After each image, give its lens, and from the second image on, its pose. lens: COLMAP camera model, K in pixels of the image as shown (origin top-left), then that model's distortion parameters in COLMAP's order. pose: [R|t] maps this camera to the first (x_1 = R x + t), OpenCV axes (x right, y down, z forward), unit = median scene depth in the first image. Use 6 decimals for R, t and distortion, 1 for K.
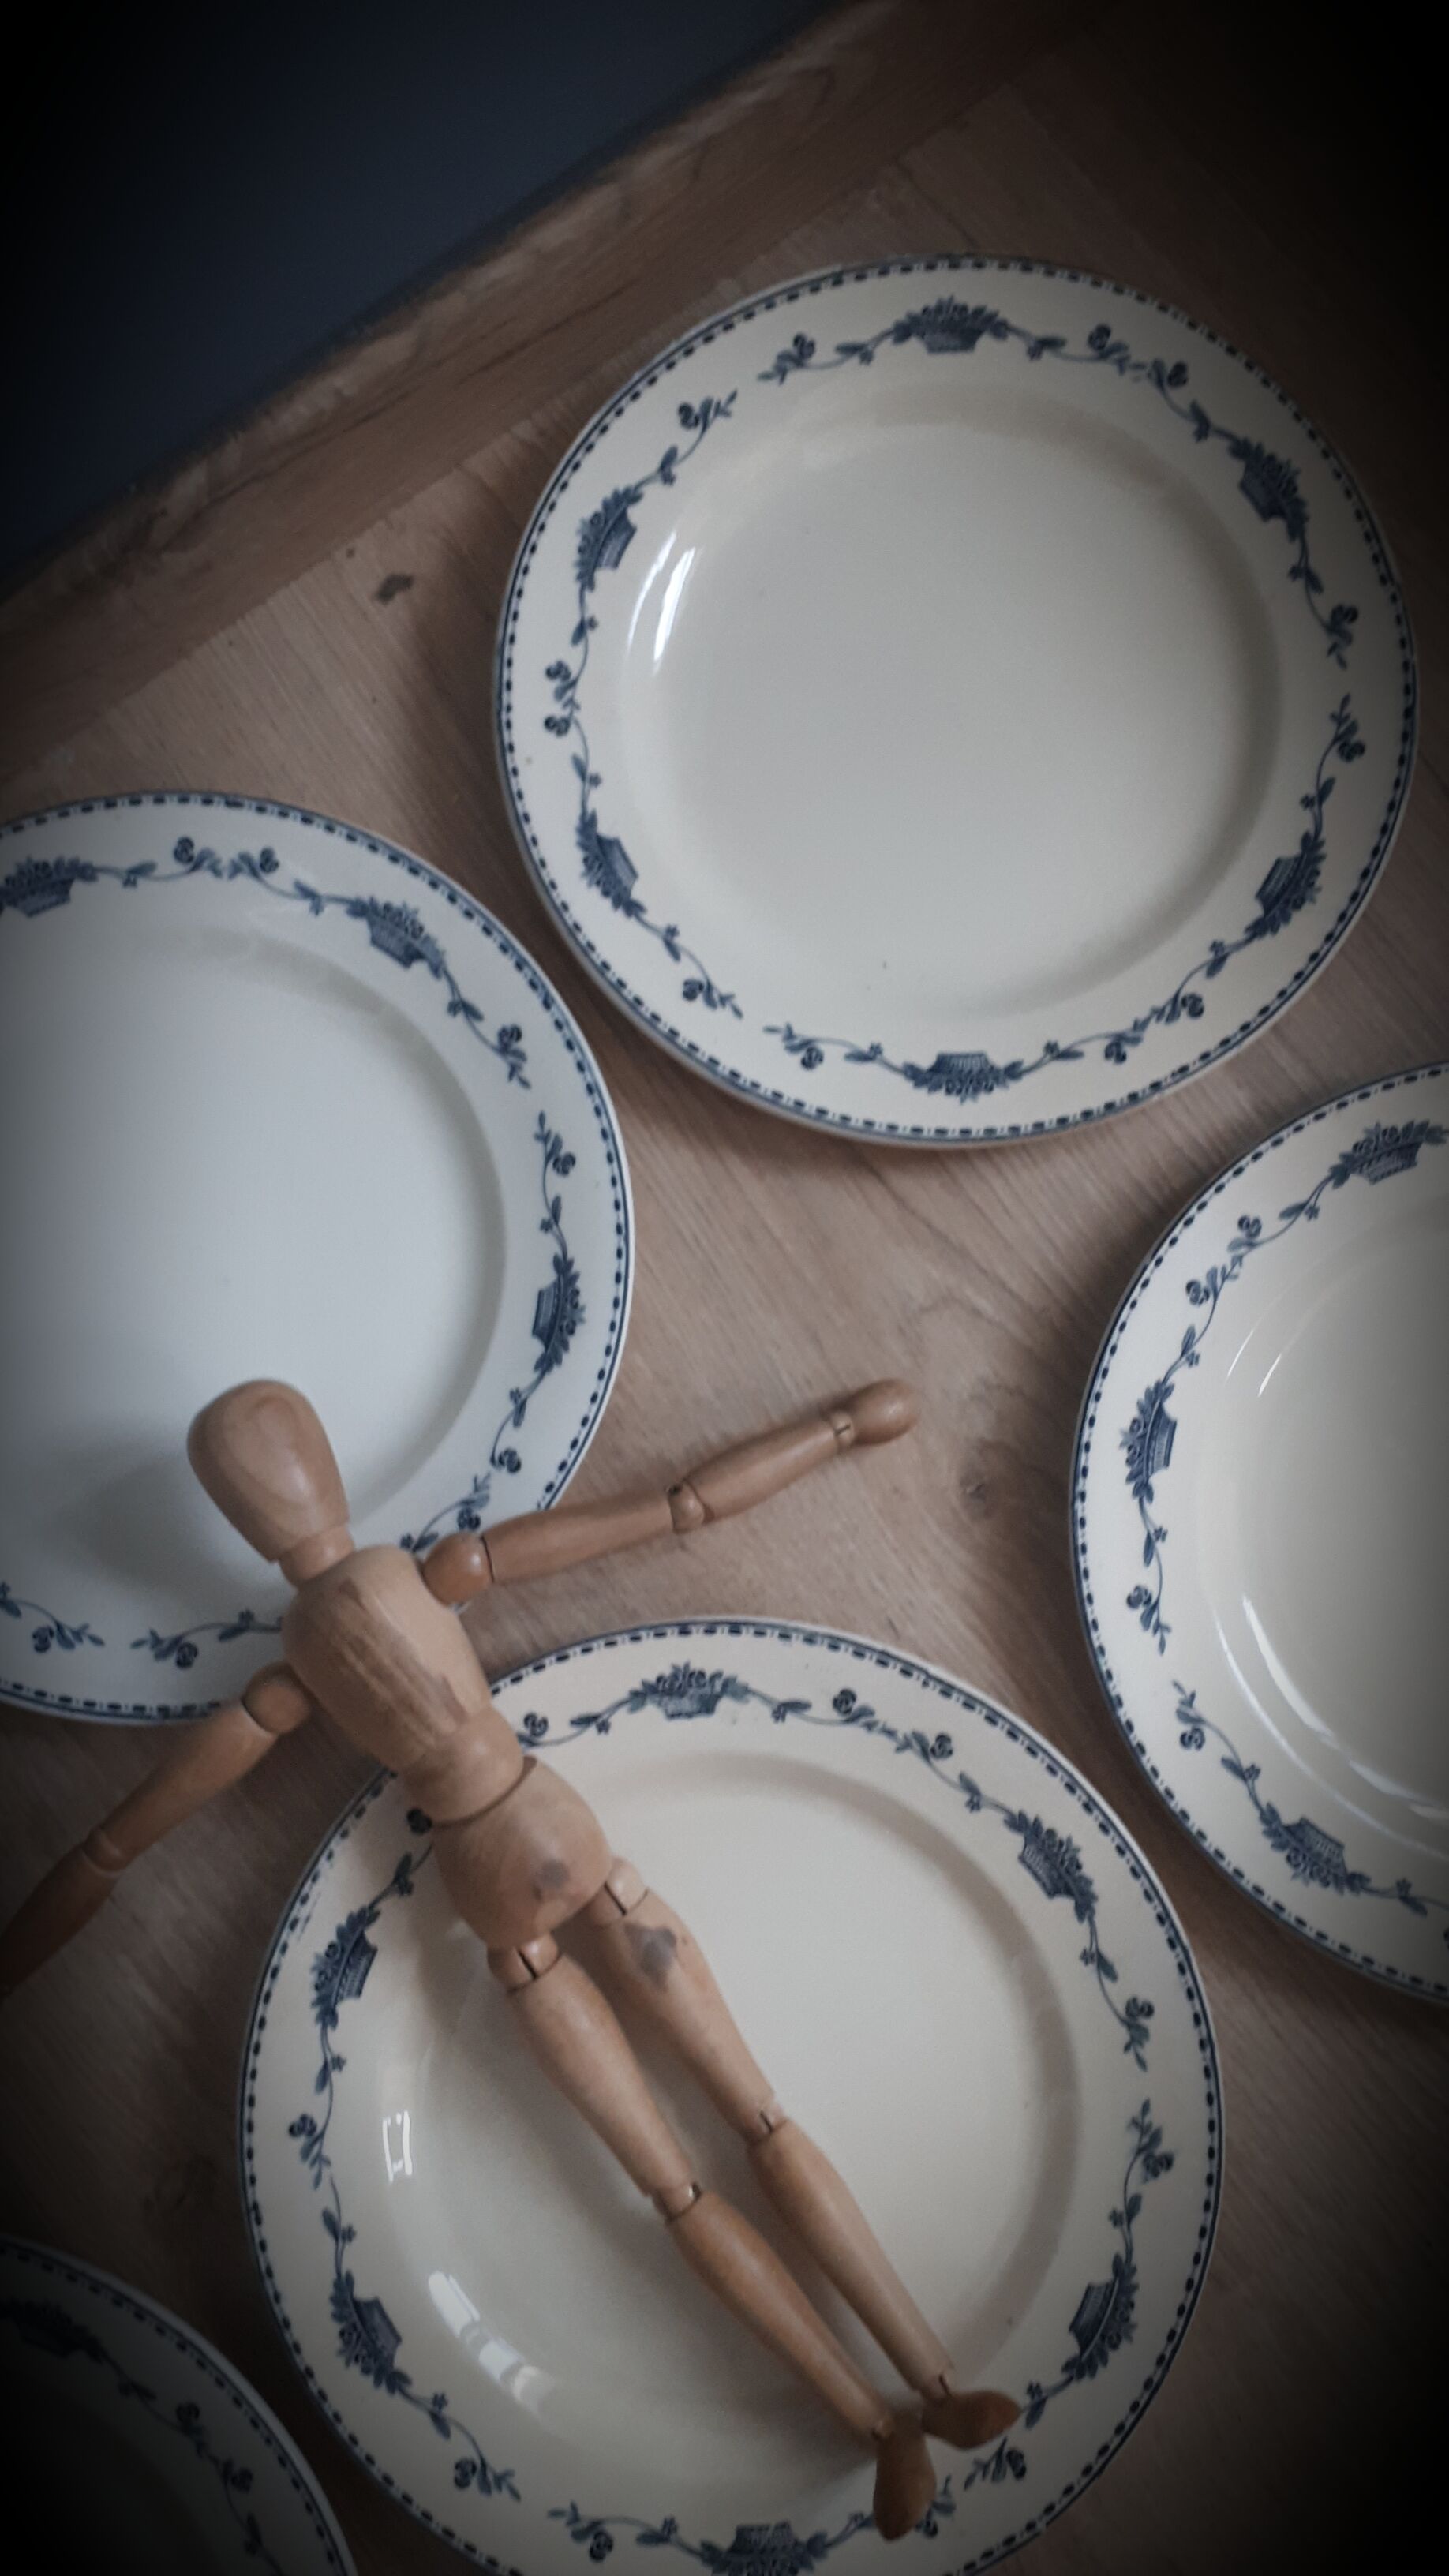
lens RADIAL K [[2030.9, 0, 697.2], [0, 2030.9, 1262.4], [0, 0, 1]] dist [0.247852, -0.805459]
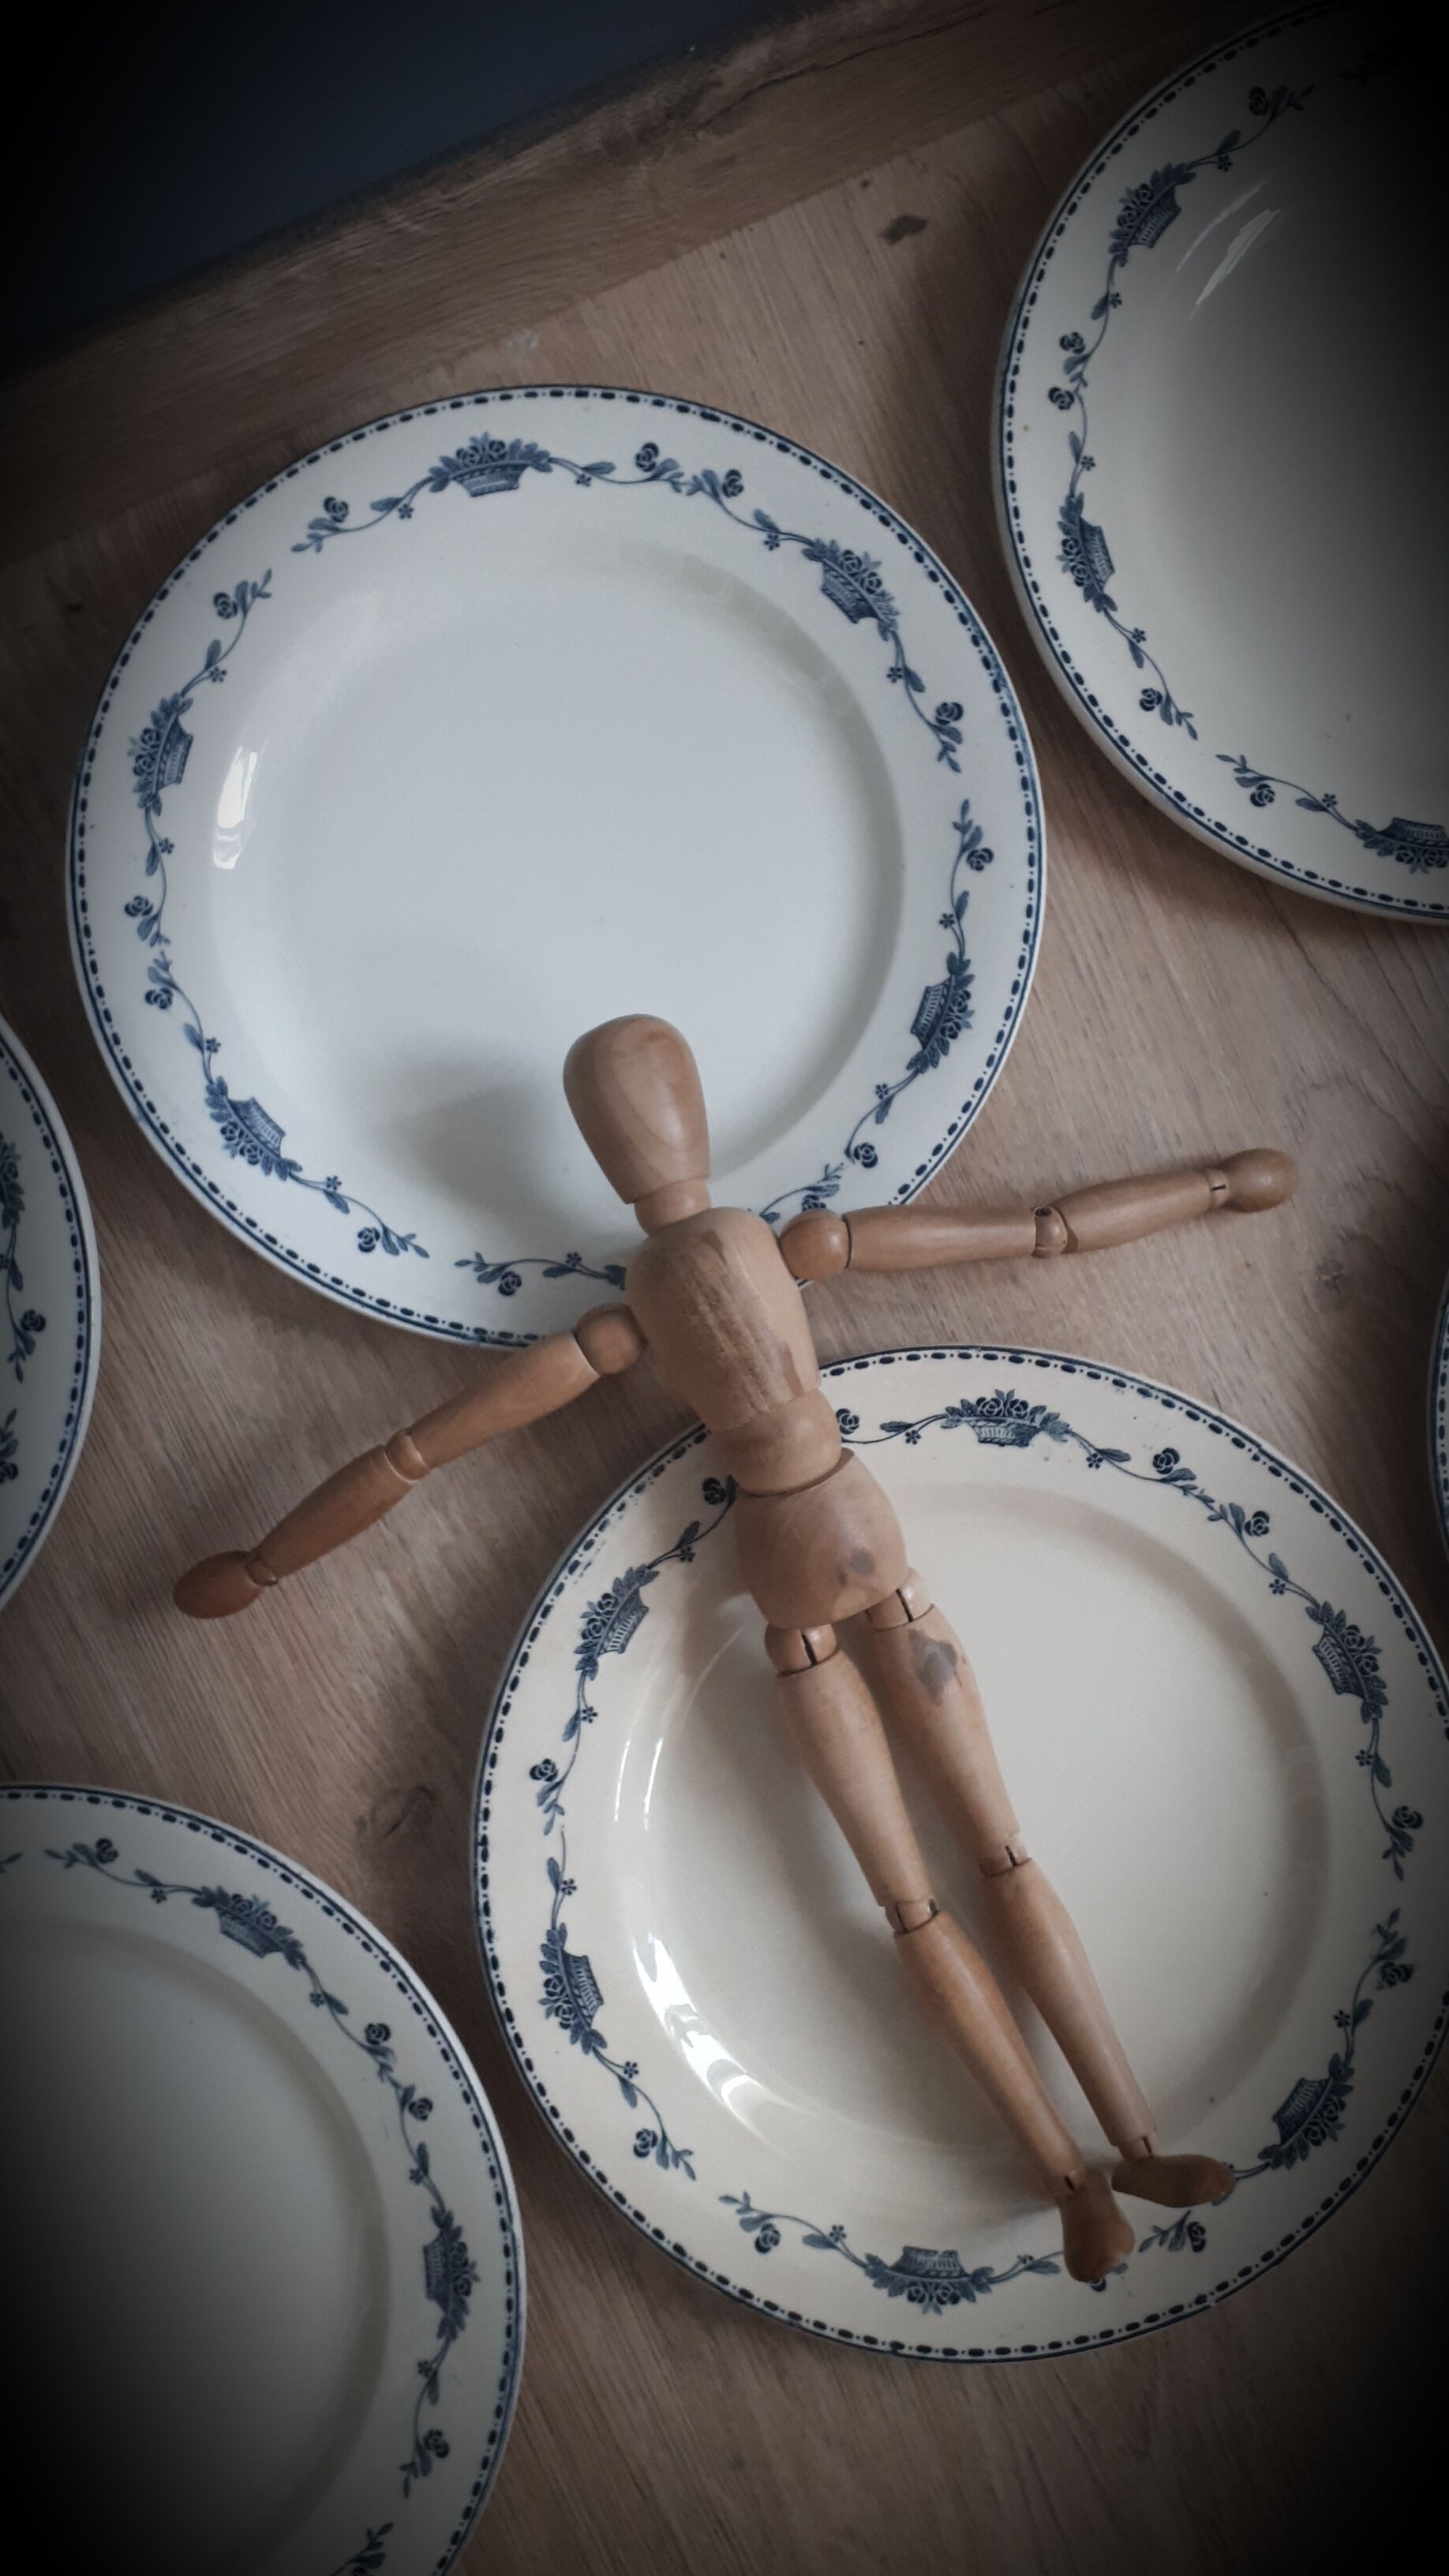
lens RADIAL K [[2030.9, 0, 697.2], [0, 2030.9, 1262.4], [0, 0, 1]] dist [0.247852, -0.805459]
pose [[0.981580, 0.191046, 0.001699, -0.162689], [-0.190805, 0.979813, 0.059659, 0.105126], [0.009733, -0.058884, 0.998217, 0.034206]]
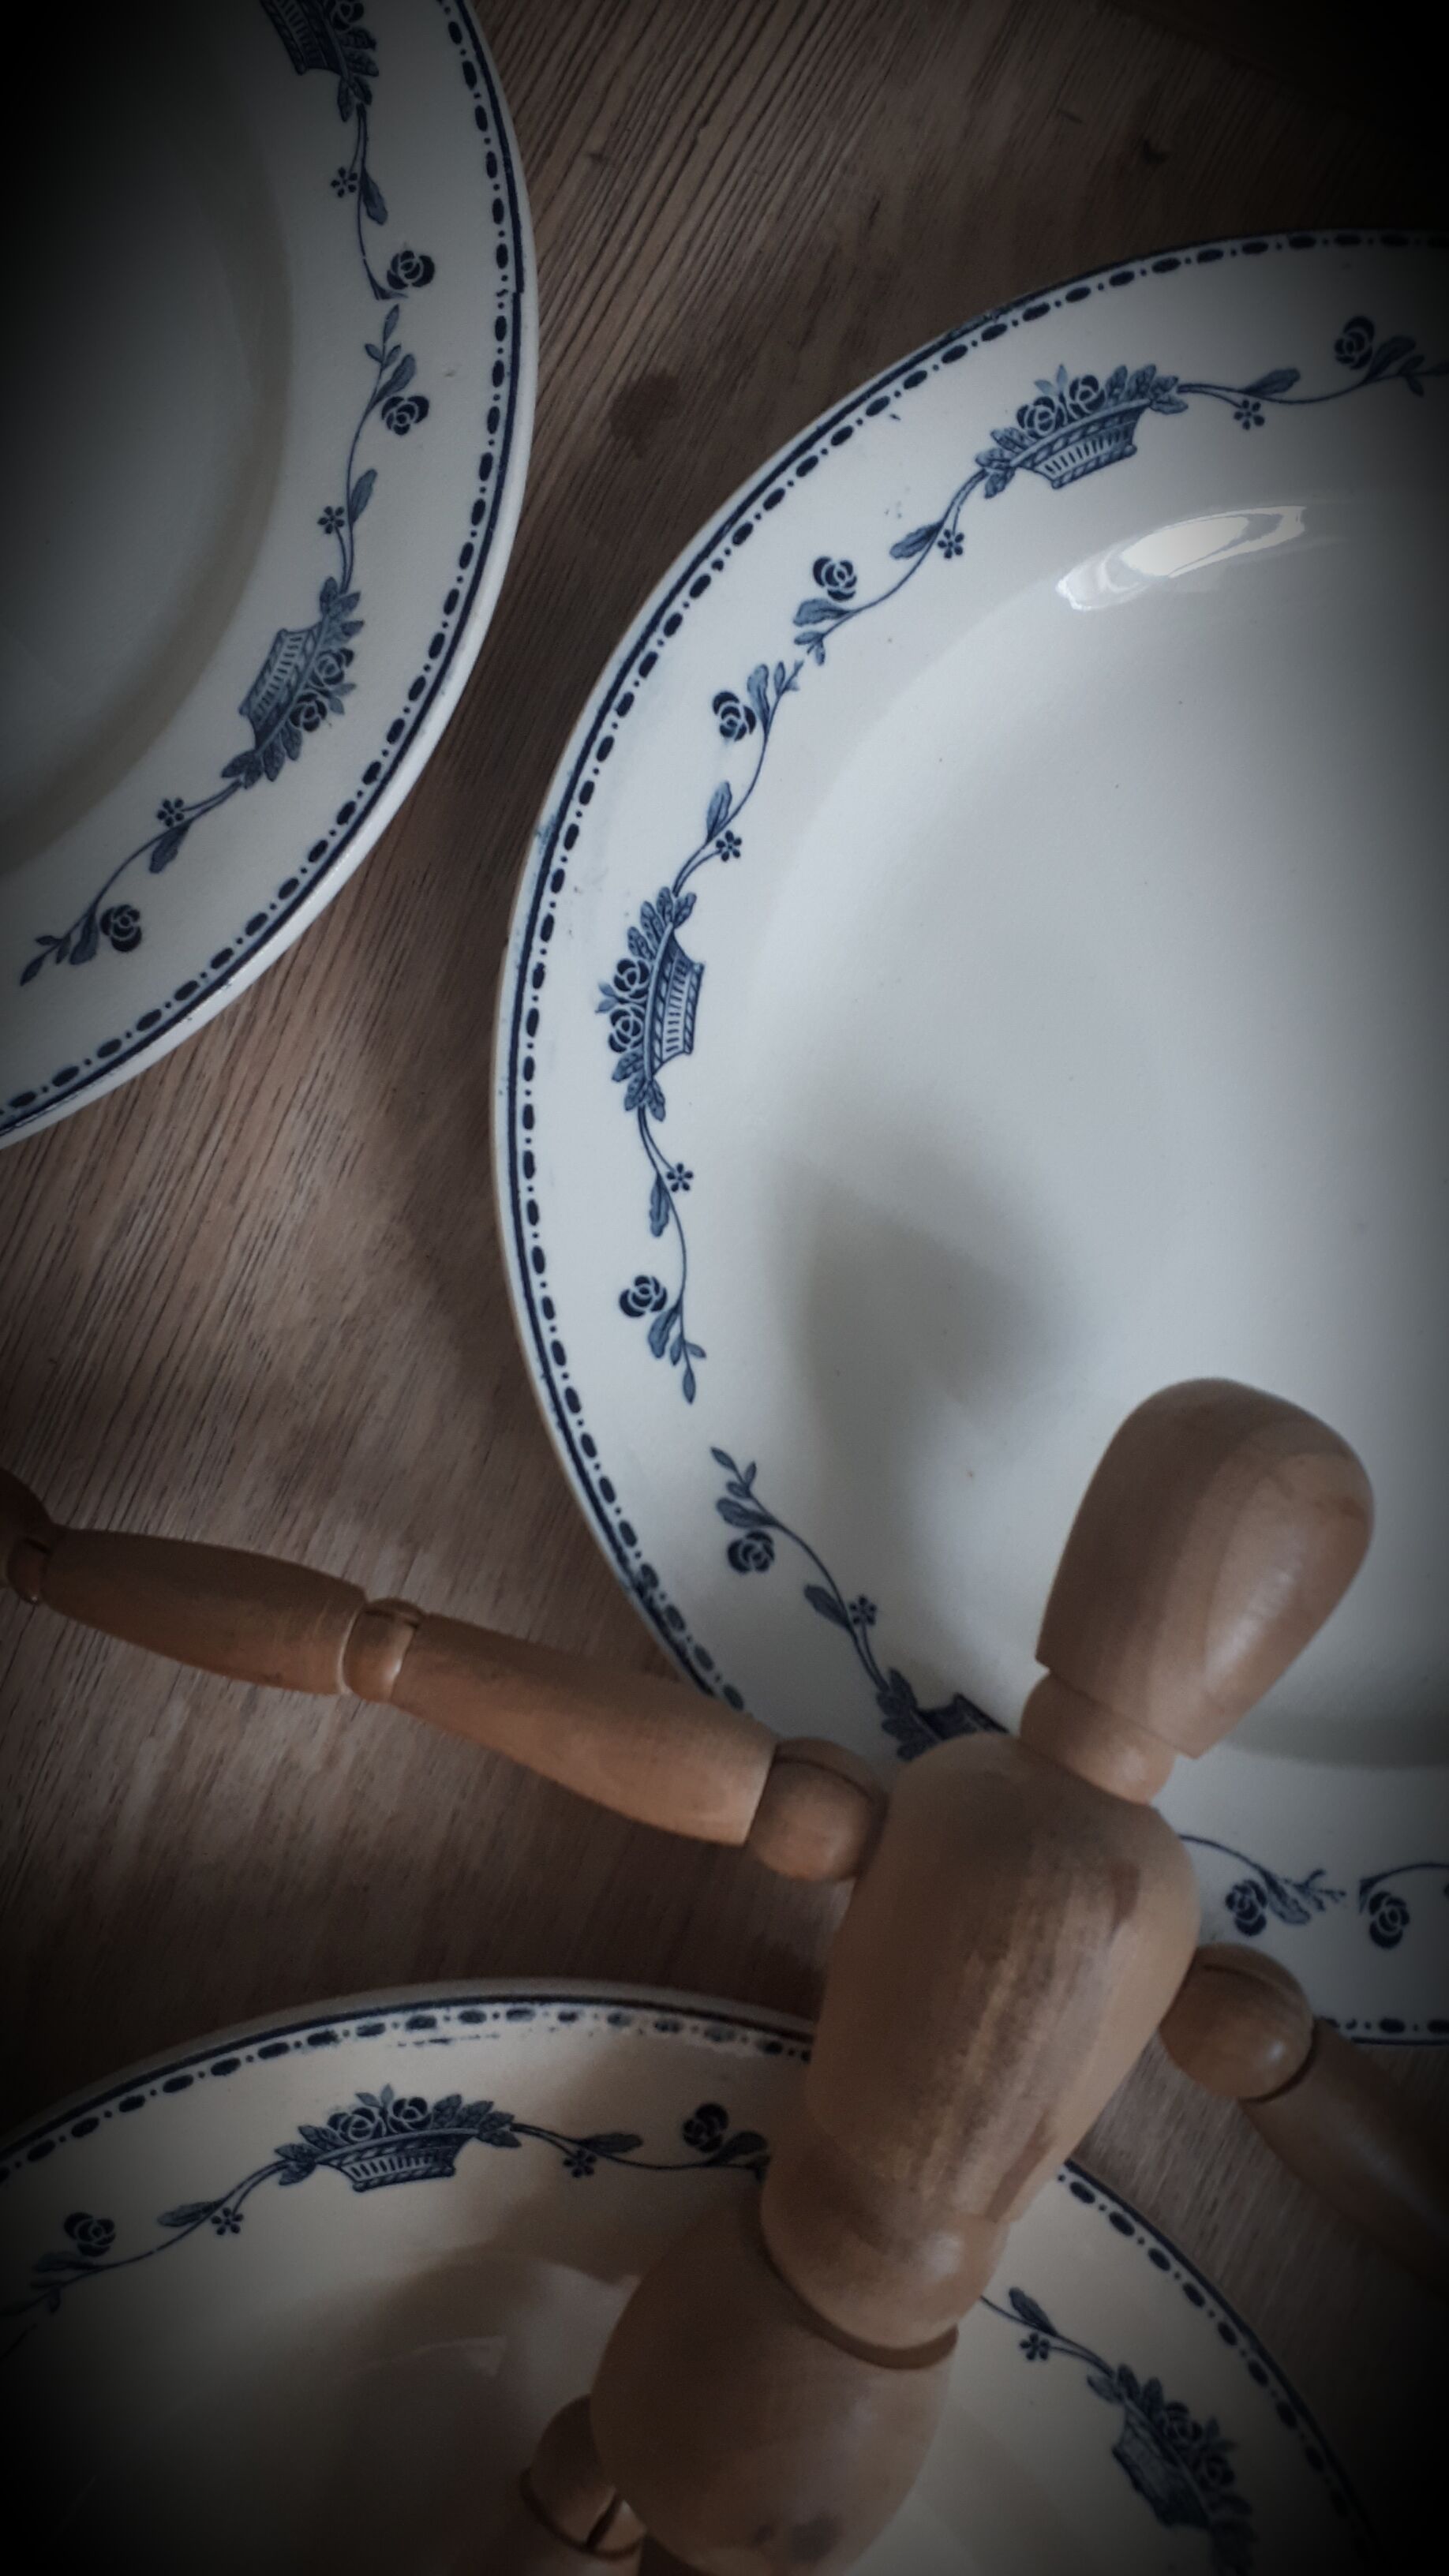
lens RADIAL K [[1974.8, 0, 726.9], [0, 1974.8, 1267.3], [0, 0, 1]] dist [0.236194, -0.649961]
pose [[0.493275, 0.869690, -0.017878, -0.303272], [-0.868292, 0.493513, 0.050137, 0.134557], [0.052427, -0.009208, 0.998582, 0.498253]]
